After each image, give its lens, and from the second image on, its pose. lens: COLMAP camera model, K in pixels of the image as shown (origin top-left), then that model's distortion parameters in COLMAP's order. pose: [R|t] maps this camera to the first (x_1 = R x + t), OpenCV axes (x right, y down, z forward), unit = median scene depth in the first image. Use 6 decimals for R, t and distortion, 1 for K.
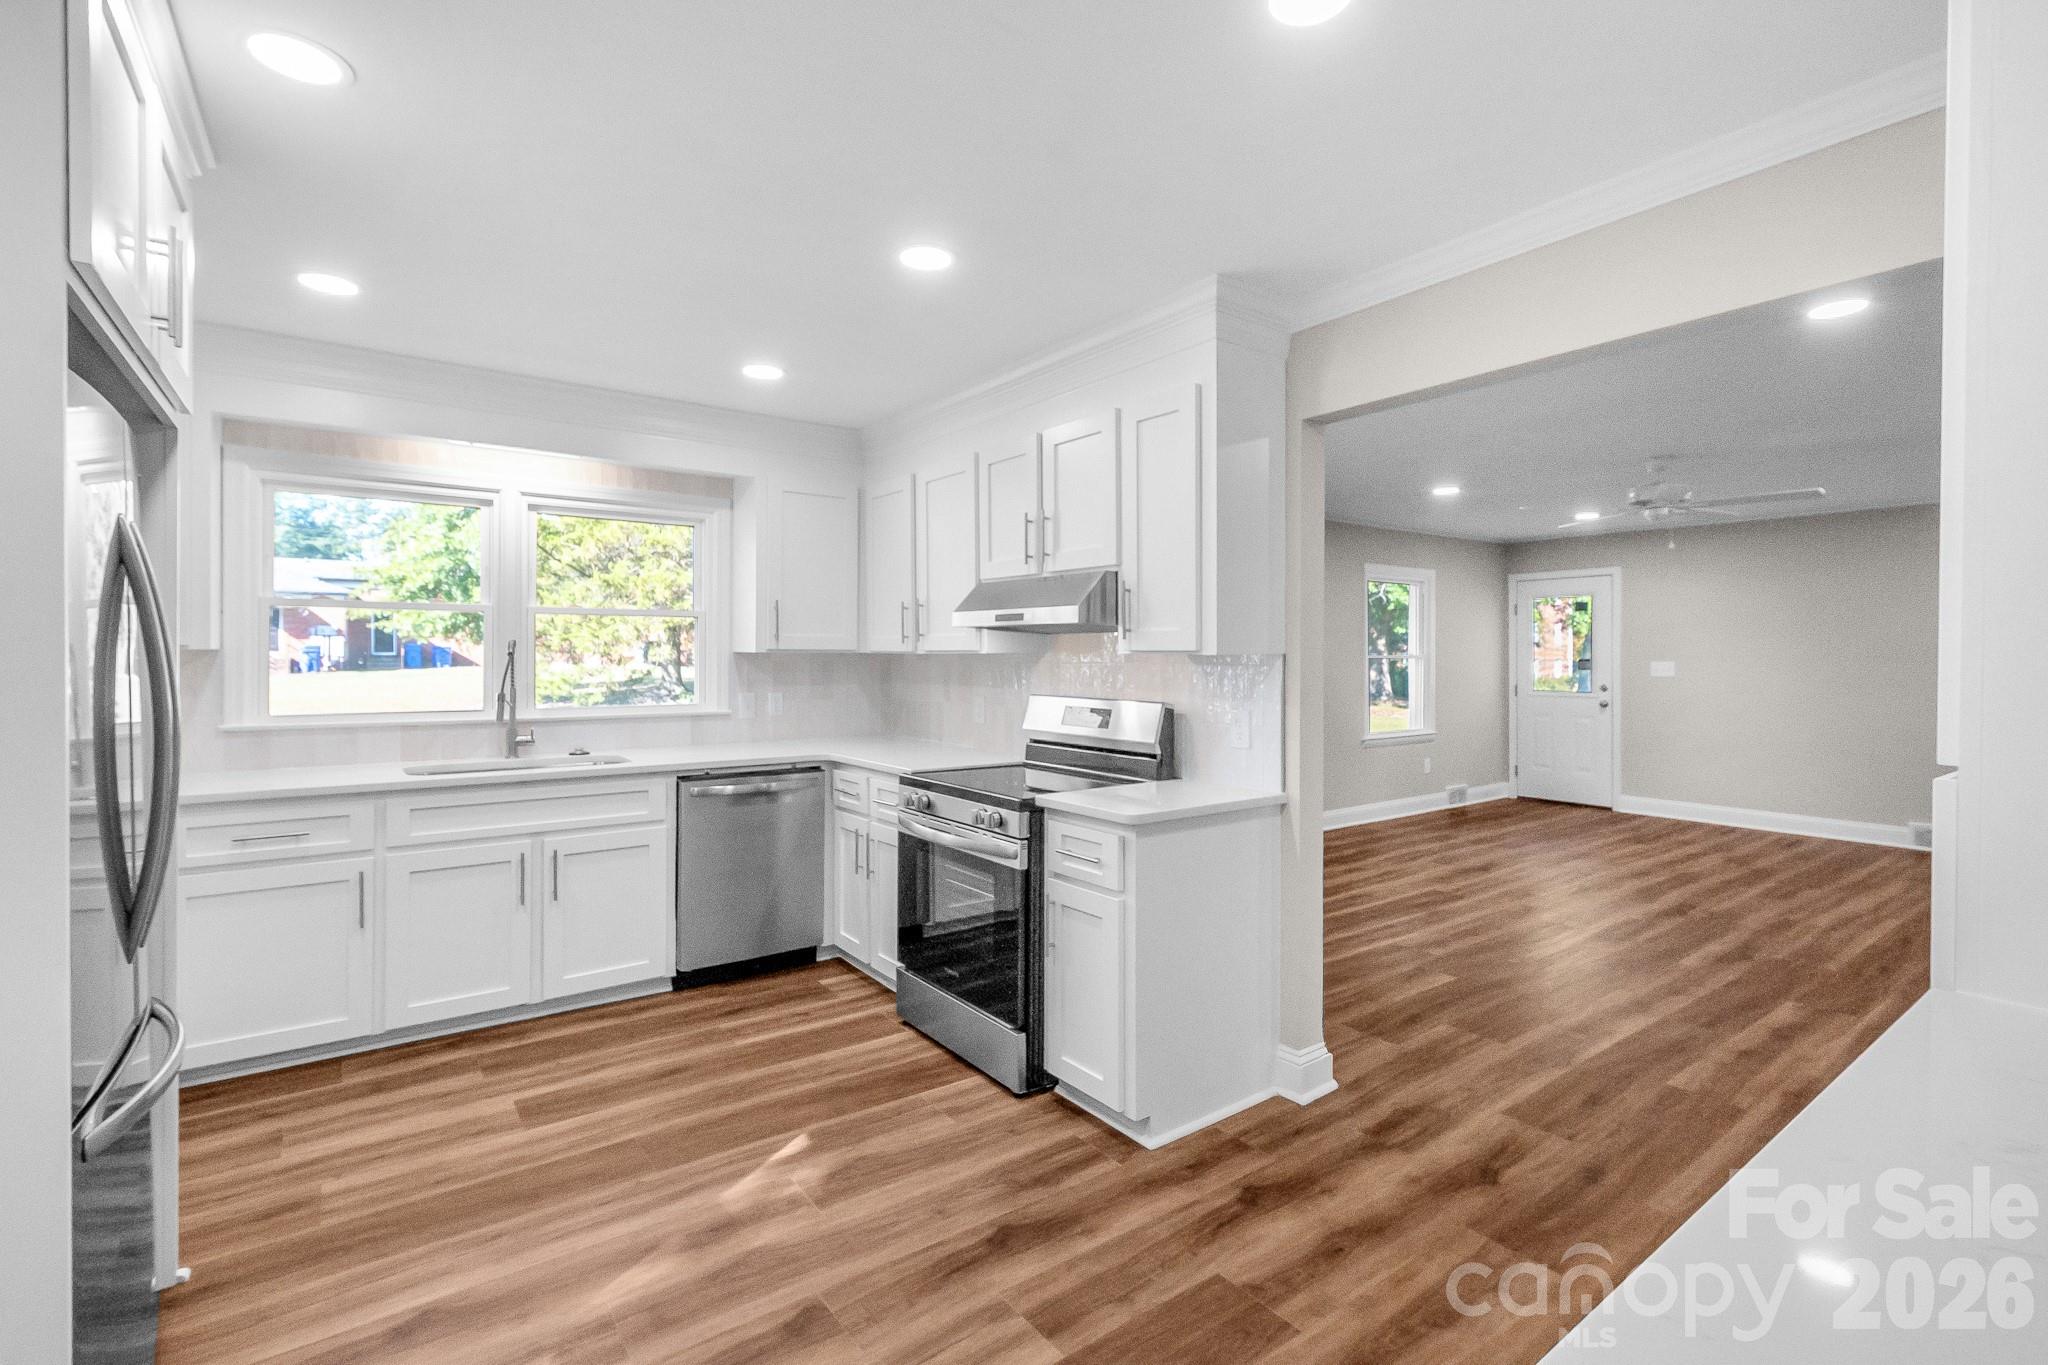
lens RADIAL K [[919.6, 0, 1024.0], [0, 919.6, 682.5], [0, 0, 1]] dist [-0.002751, -0.000191]
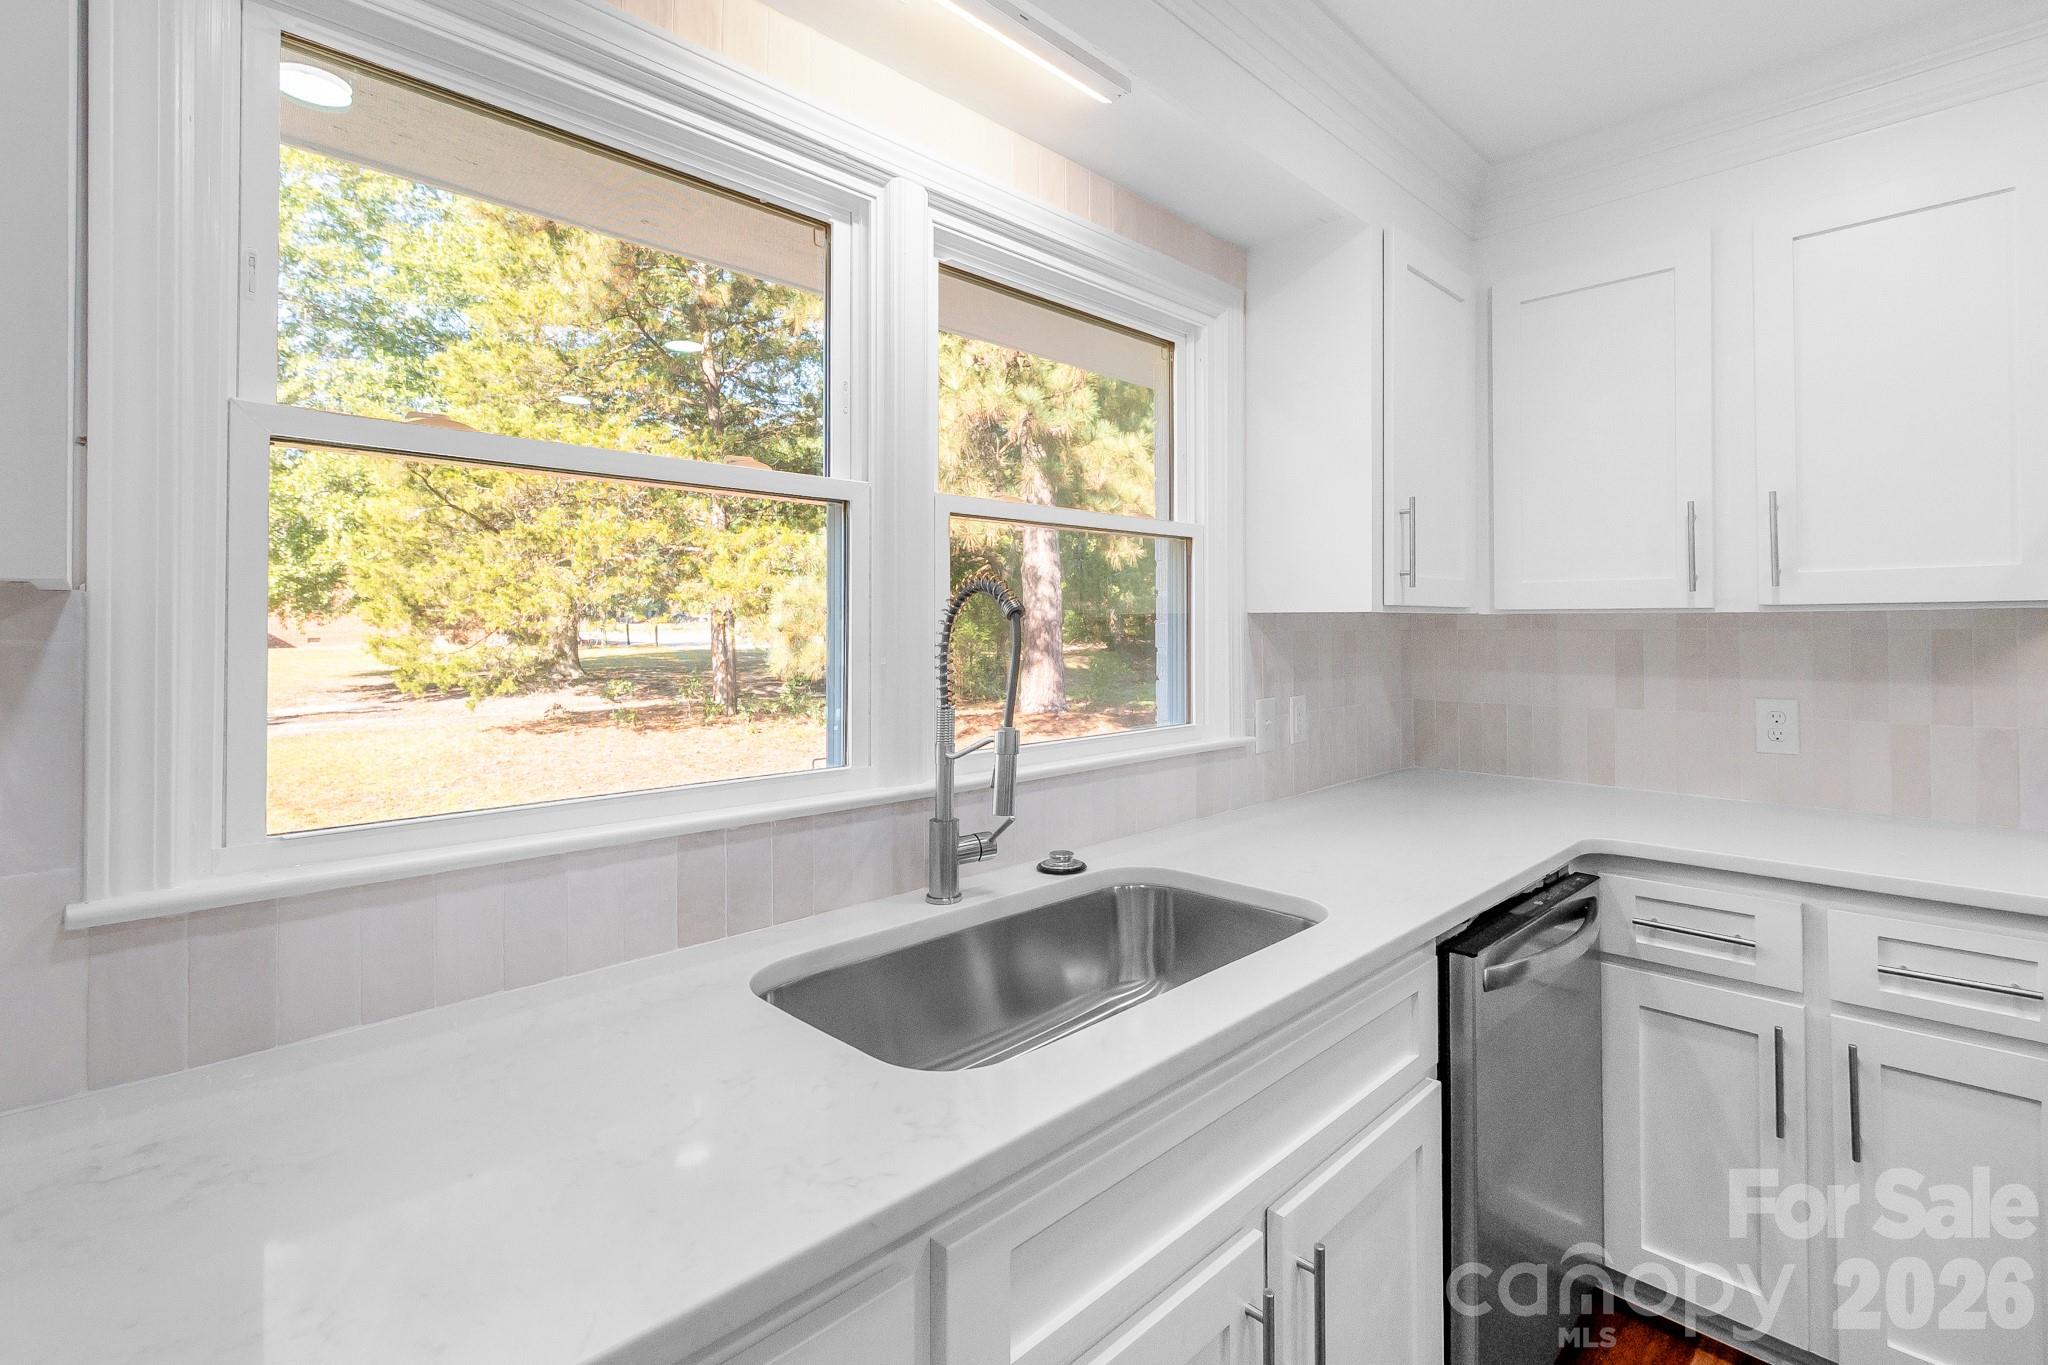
lens RADIAL K [[935.9, 0, 1023.3], [0, 935.9, 633.8], [0, 0, 1]] dist [0.003708, 0.000103]
pose [[0.989219, -0.006870, 0.146283, -0.484971], [0.010604, 0.999637, -0.024756, -0.011709], [-0.146060, 0.026040, 0.988933, 0.524475]]
